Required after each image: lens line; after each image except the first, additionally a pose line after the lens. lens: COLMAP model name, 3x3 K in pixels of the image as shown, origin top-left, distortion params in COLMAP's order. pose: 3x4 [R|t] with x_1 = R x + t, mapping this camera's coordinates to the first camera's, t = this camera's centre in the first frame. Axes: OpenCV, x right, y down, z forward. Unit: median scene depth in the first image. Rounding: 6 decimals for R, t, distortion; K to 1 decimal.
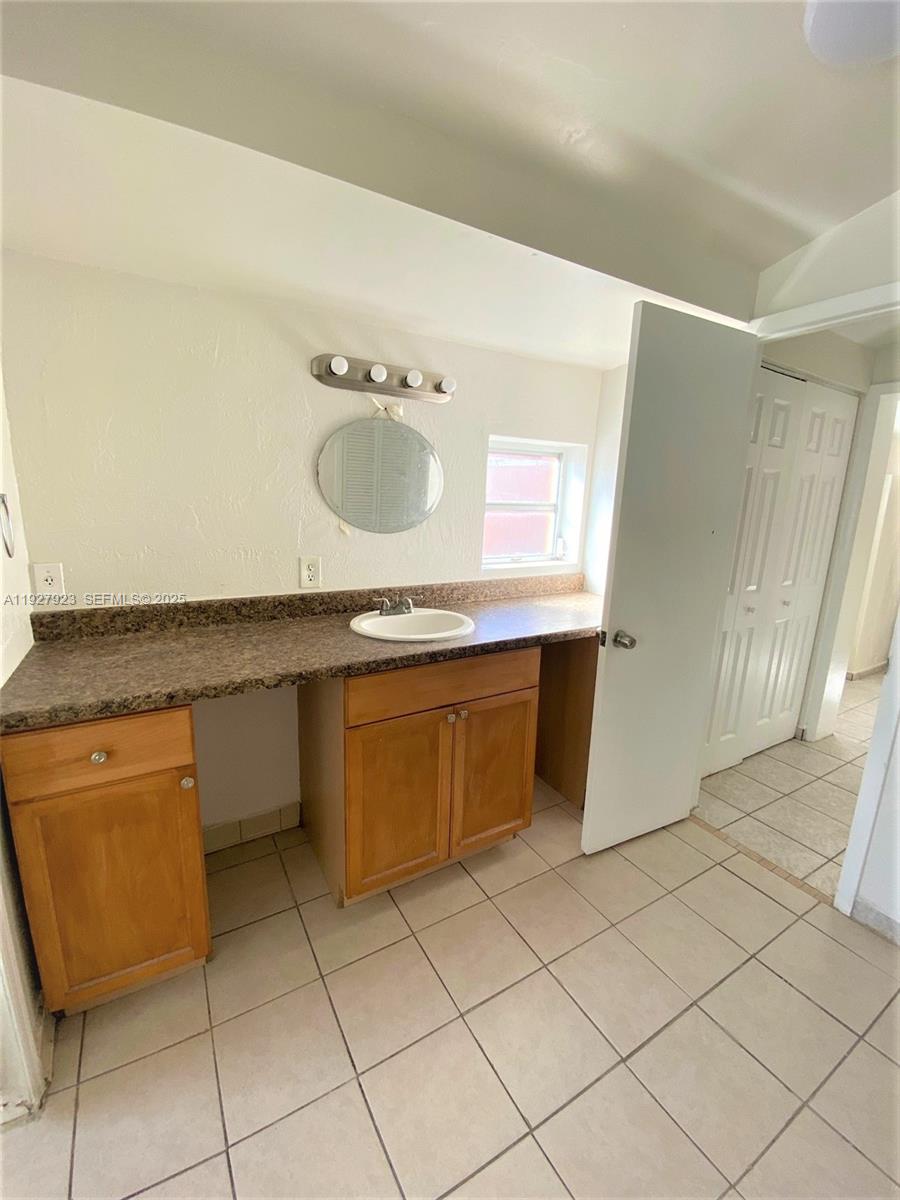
lens RADIAL K [[483.9, 0, 453.3], [0, 483.9, 595.3], [0, 0, 1]] dist [0.002113, -0.012798]
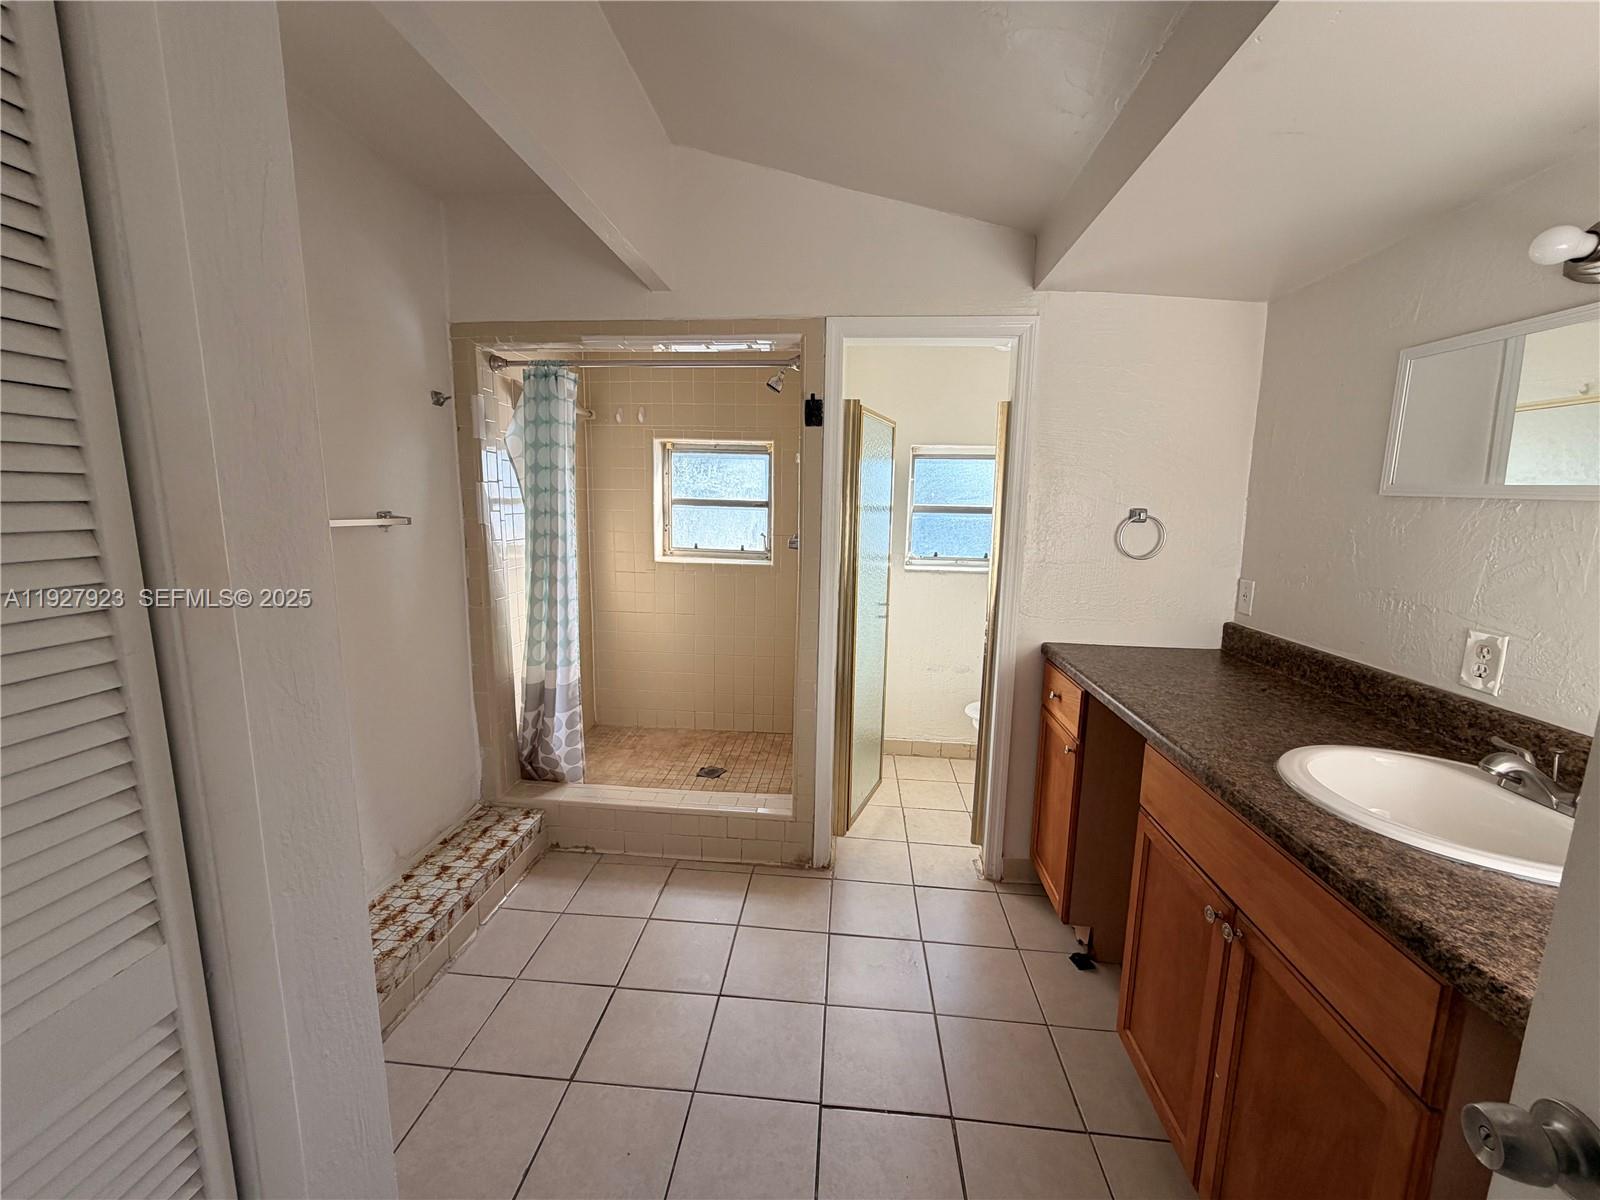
lens RADIAL K [[636.7, 0, 800.0], [0, 636.7, 600.0], [0, 0, 1]] dist [0.001003, 0.000040]
pose [[-0.576548, 0.085794, -0.812546, 0.763883], [-0.194508, 0.951470, 0.238477, -0.147700], [0.793573, 0.295540, -0.531881, 0.857089]]
